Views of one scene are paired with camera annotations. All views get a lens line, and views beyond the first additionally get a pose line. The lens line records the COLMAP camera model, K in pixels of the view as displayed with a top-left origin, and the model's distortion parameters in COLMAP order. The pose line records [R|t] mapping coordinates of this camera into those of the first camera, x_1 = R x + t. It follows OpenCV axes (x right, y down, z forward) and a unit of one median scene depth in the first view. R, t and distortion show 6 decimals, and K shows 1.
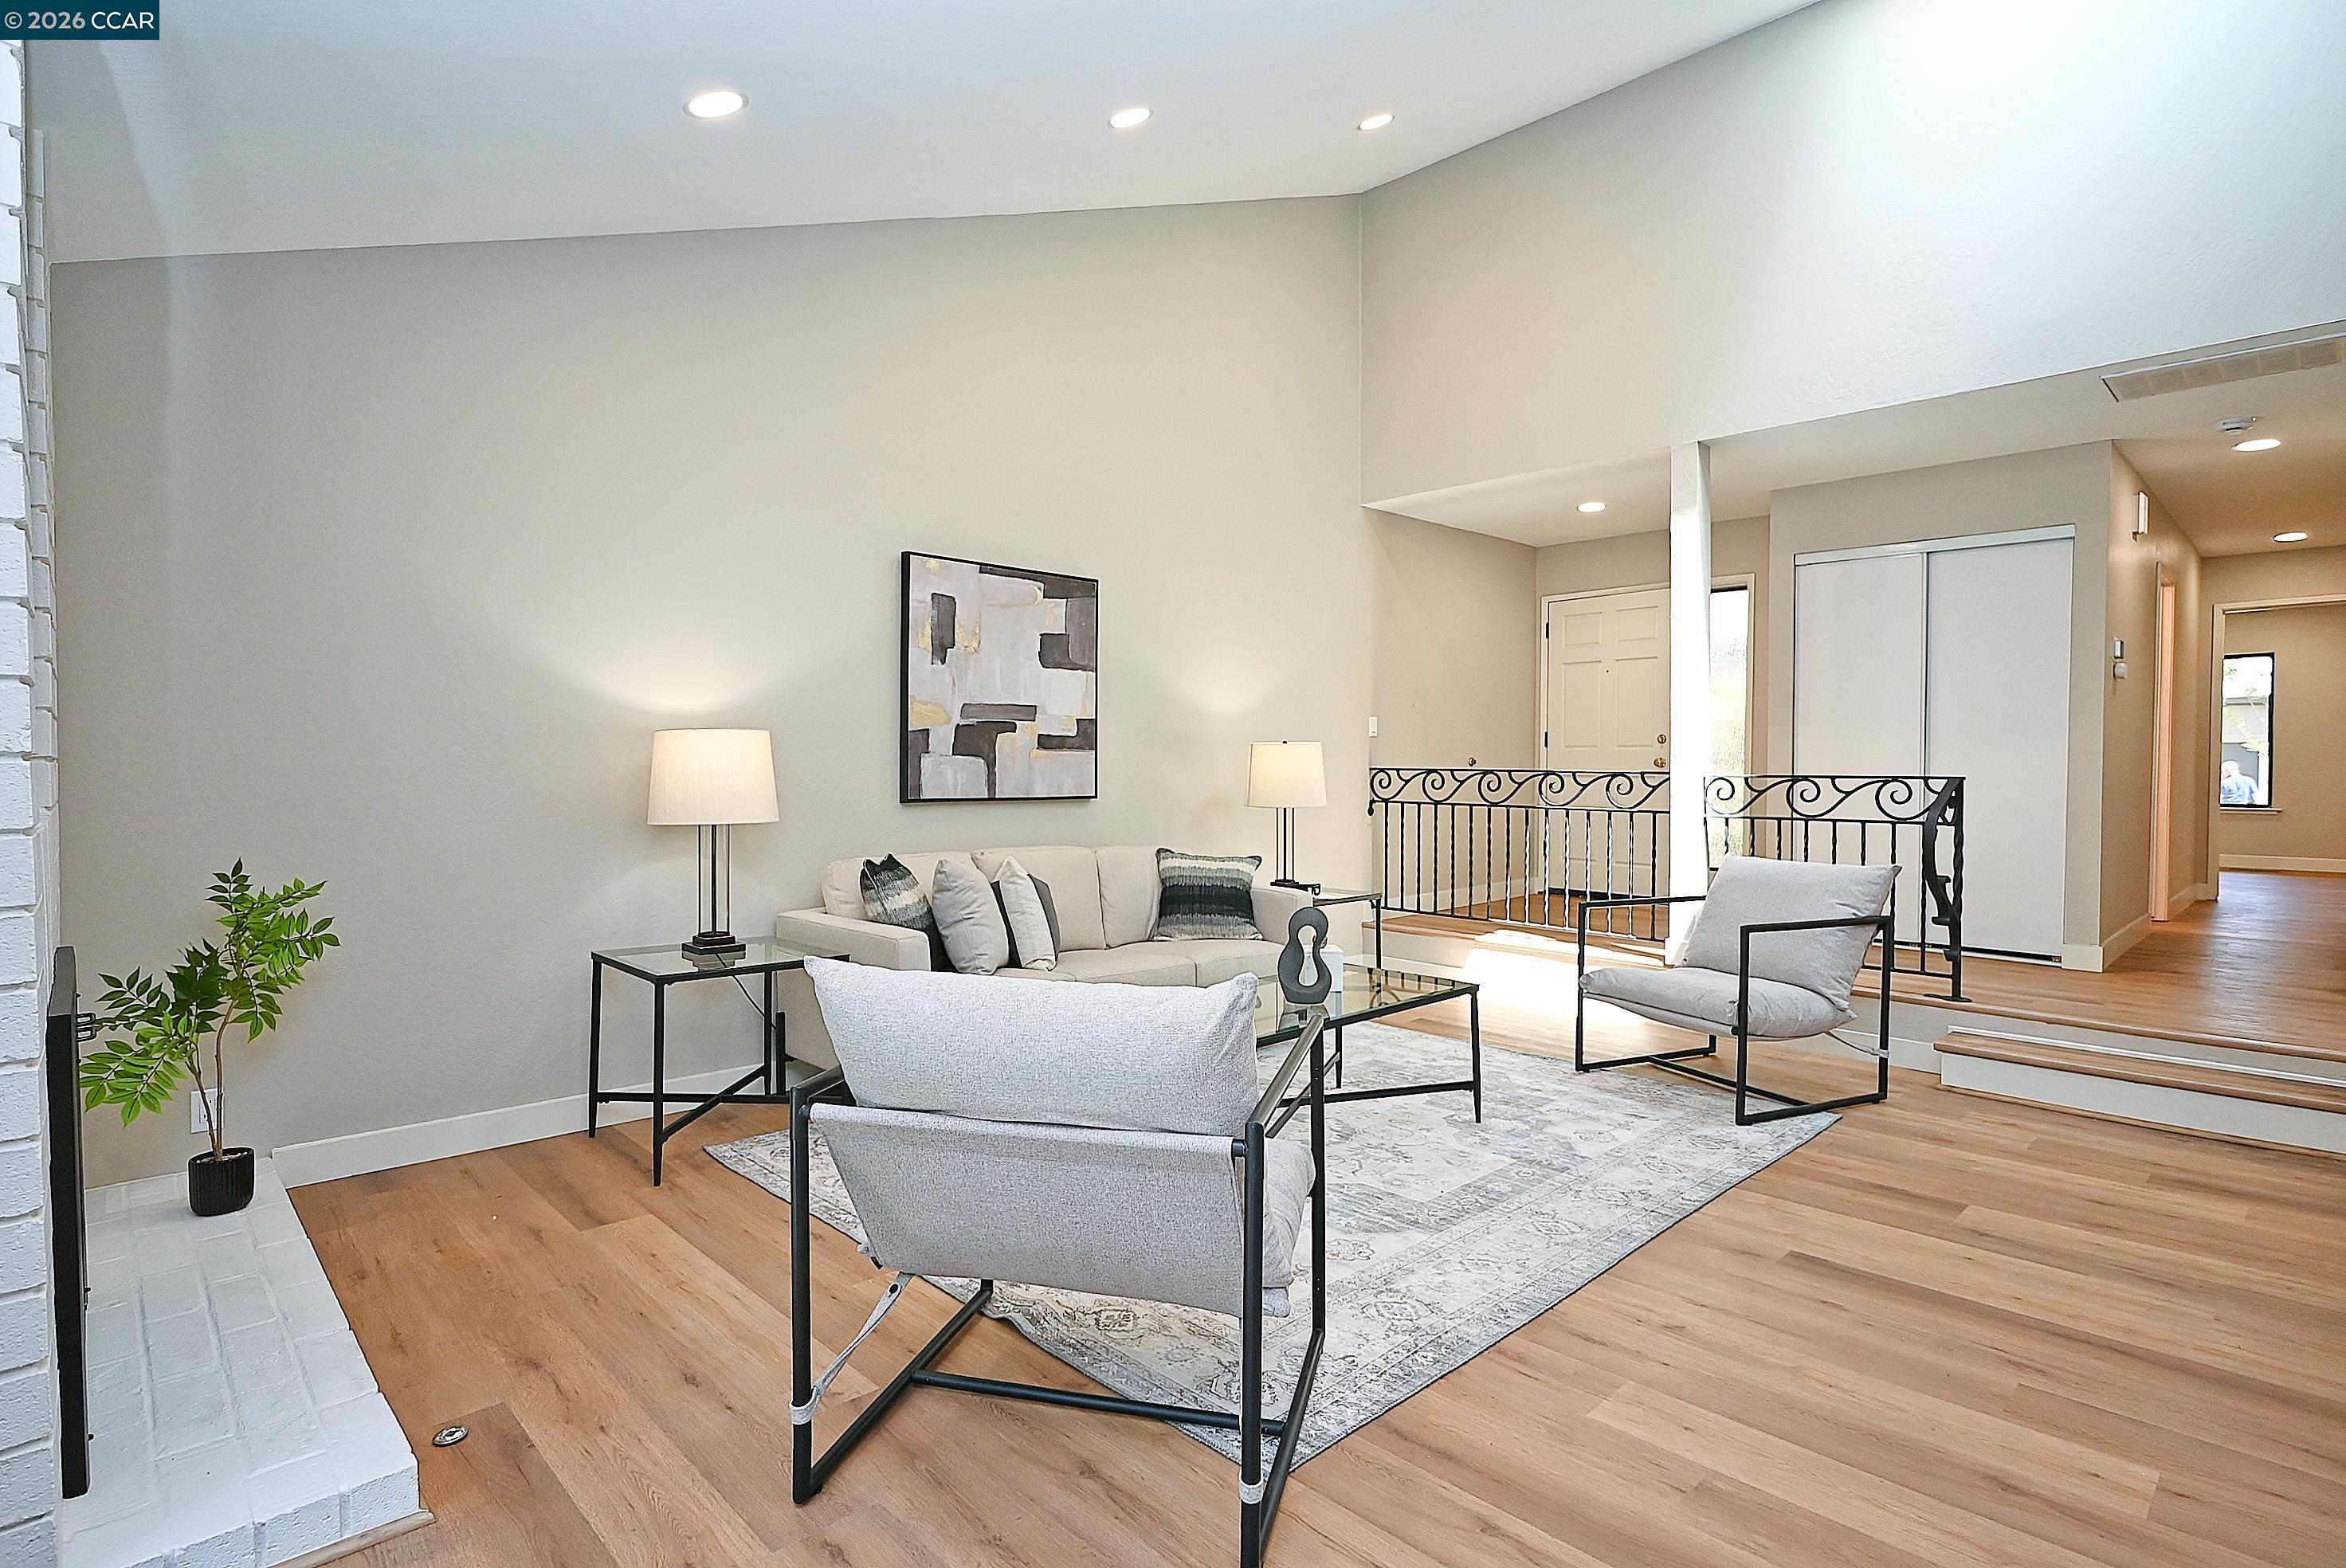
lens RADIAL K [[1155.2, 0, 1173.0], [0, 1155.2, 784.0], [0, 0, 1]] dist [-0.005732, 0.001815]
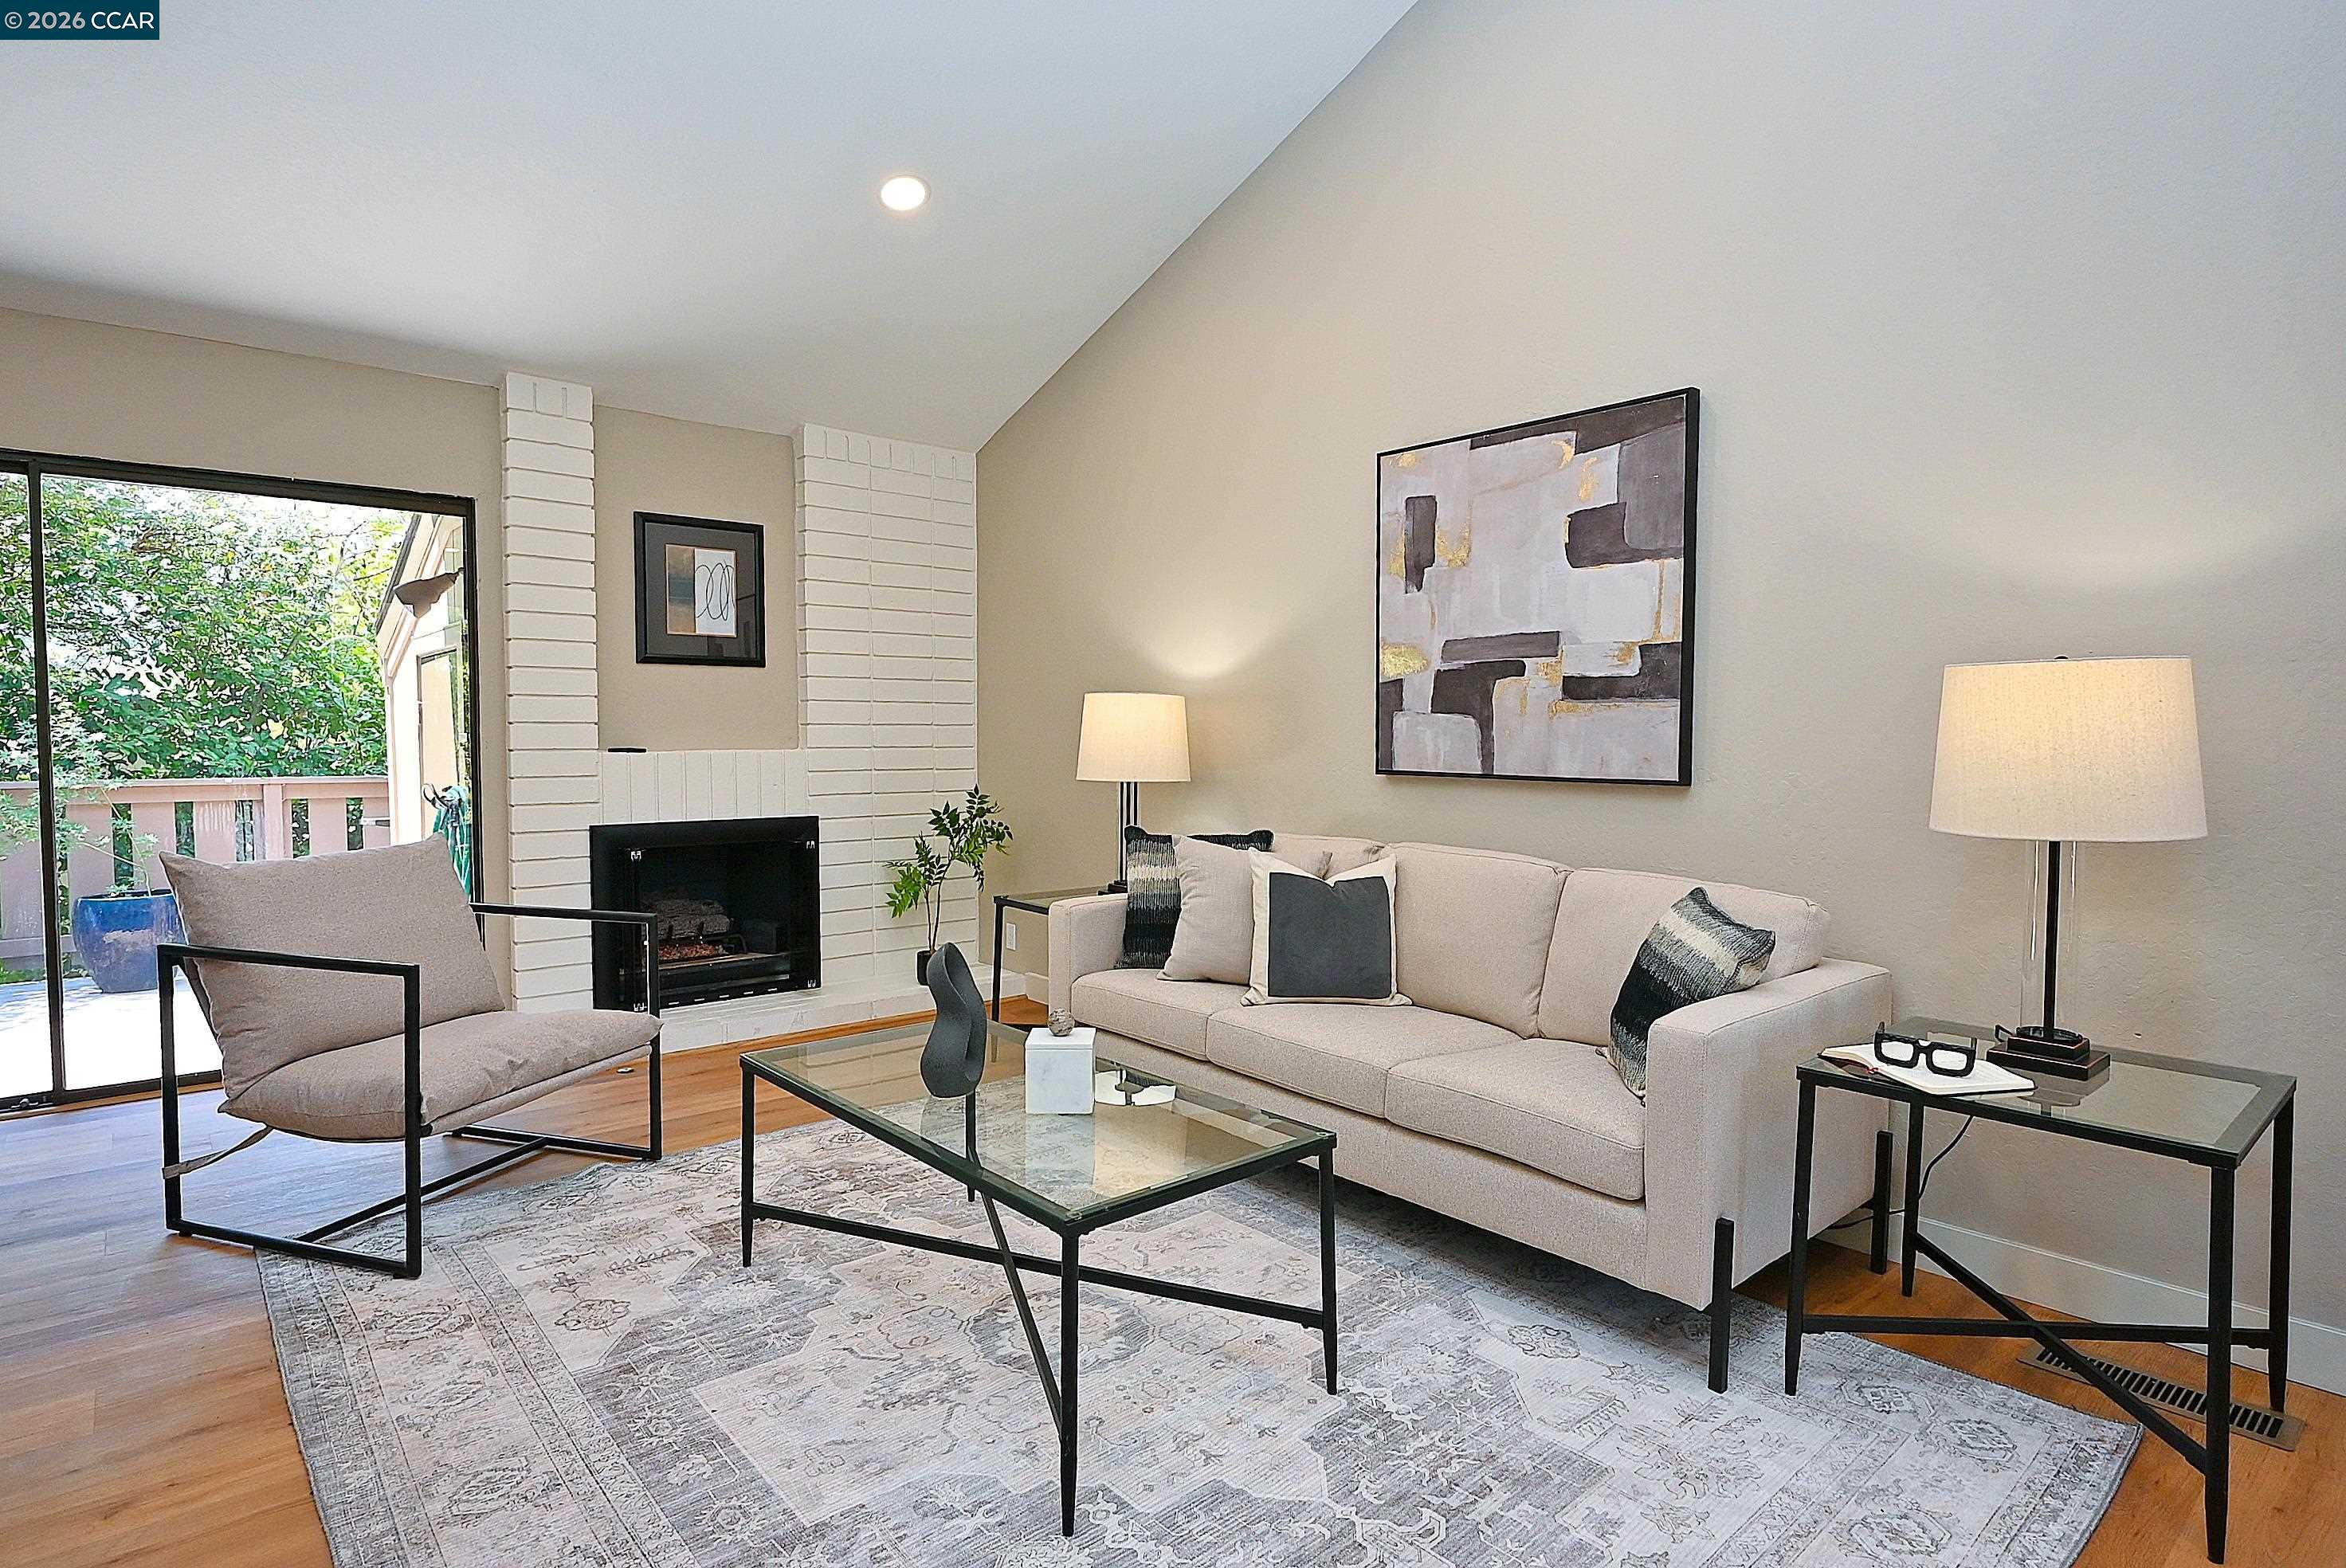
lens RADIAL K [[1215.7, 0, 1173.0], [0, 1215.7, 784.0], [0, 0, 1]] dist [-0.006477, 0.000743]
pose [[-0.049852, 0.039097, -0.997991, 0.591774], [-0.020135, 0.998991, 0.040141, -0.007621], [0.998554, 0.022096, -0.049015, 0.880621]]
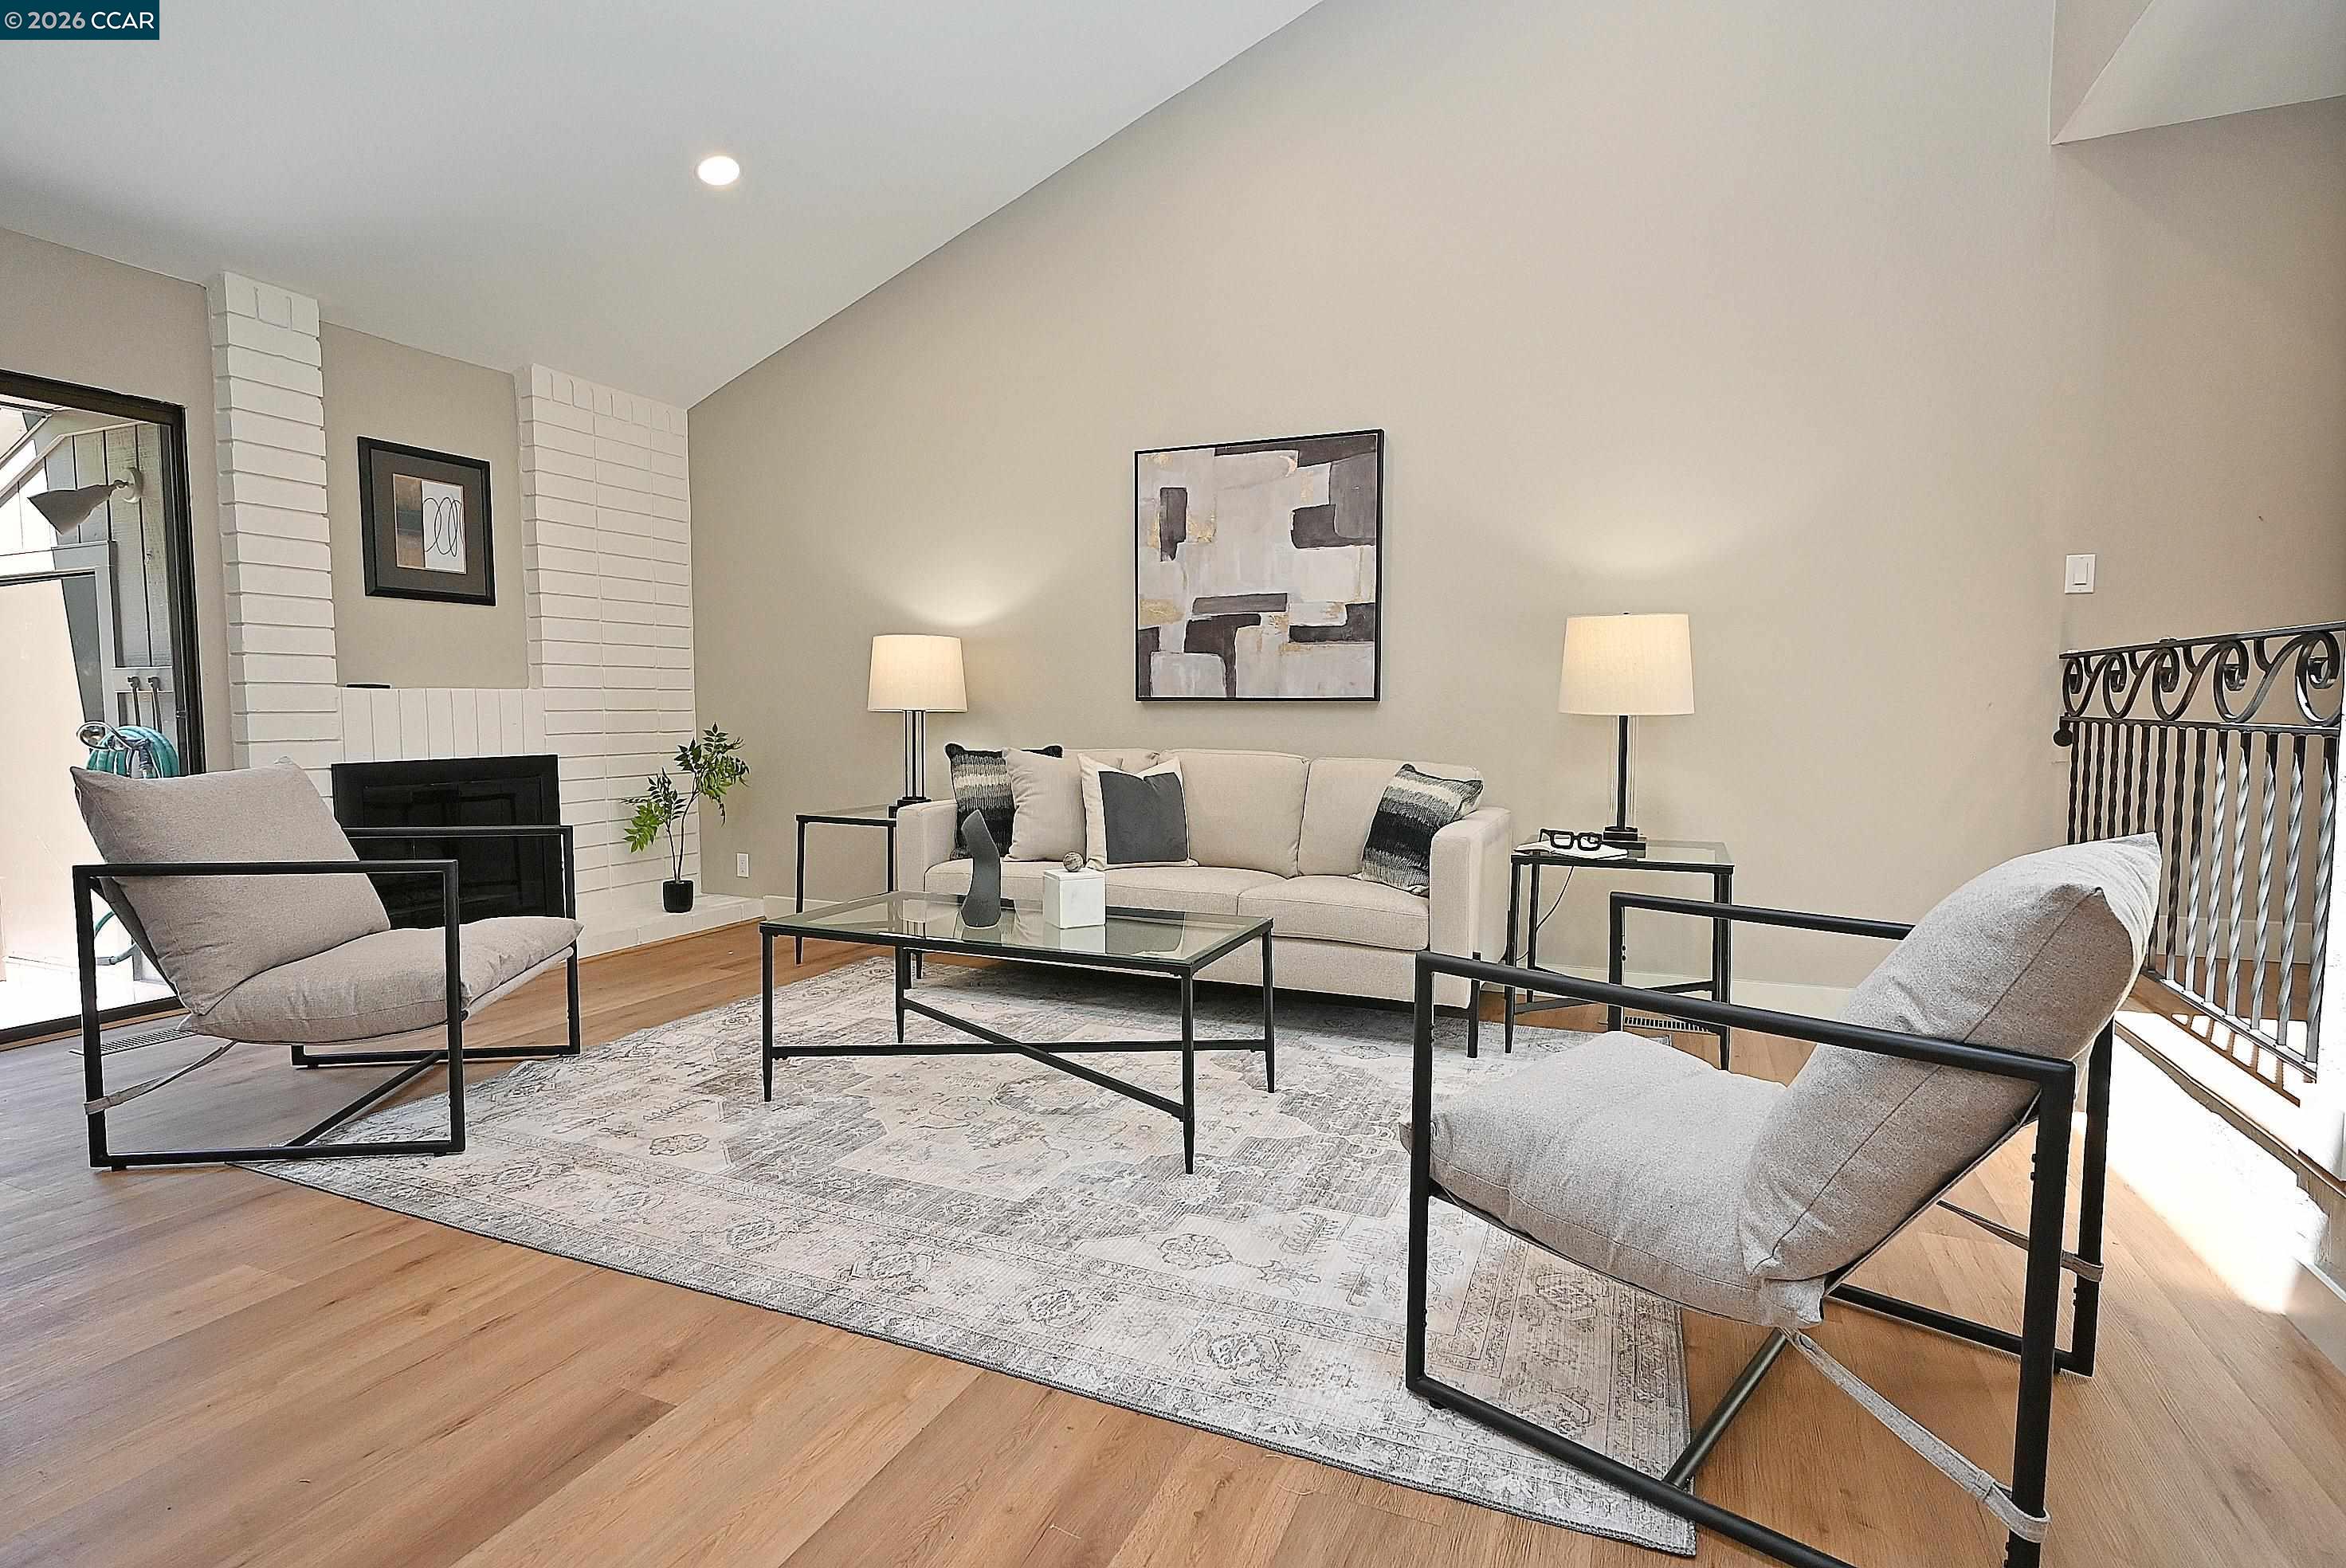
lens RADIAL K [[1155.2, 0, 1173.0], [0, 1155.2, 784.0], [0, 0, 1]] dist [-0.005732, 0.001815]
pose [[0.389284, 0.058963, -0.919229, 0.709494], [-0.014166, 0.998214, 0.058030, 0.029157], [0.921009, -0.009568, 0.389424, 0.615689]]
